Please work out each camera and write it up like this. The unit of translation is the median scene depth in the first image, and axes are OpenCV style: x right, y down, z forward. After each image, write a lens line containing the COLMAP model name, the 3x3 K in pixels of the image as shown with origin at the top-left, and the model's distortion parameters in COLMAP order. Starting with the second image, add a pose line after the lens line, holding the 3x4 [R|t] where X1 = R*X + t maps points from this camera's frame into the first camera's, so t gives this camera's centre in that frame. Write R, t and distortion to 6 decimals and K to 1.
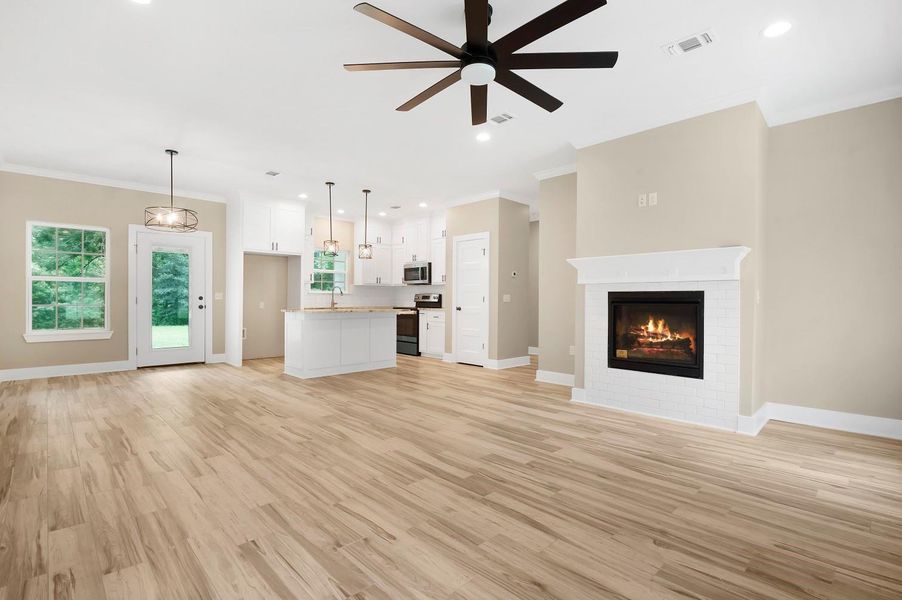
lens RADIAL K [[425.4, 0, 444.6], [0, 425.4, 299.7], [0, 0, 1]] dist [-0.006931, -0.002897]
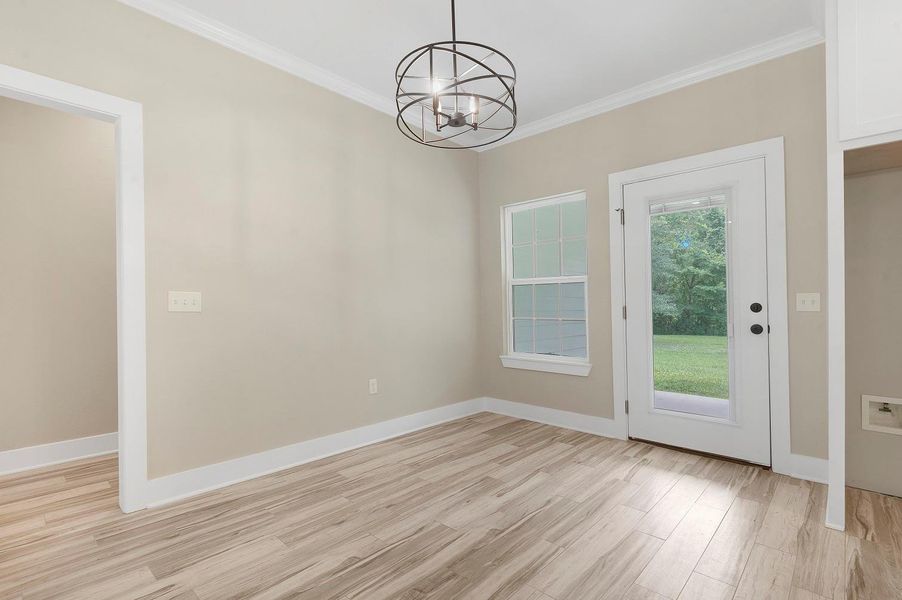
lens RADIAL K [[423.2, 0, 452.9], [0, 423.2, 307.6], [0, 0, 1]] dist [-0.010736, -0.004314]
pose [[0.059051, -0.001911, -0.998253, -0.189238], [-0.001313, 0.999997, -0.001992, -0.002441], [0.998254, 0.001429, 0.059048, 0.686045]]
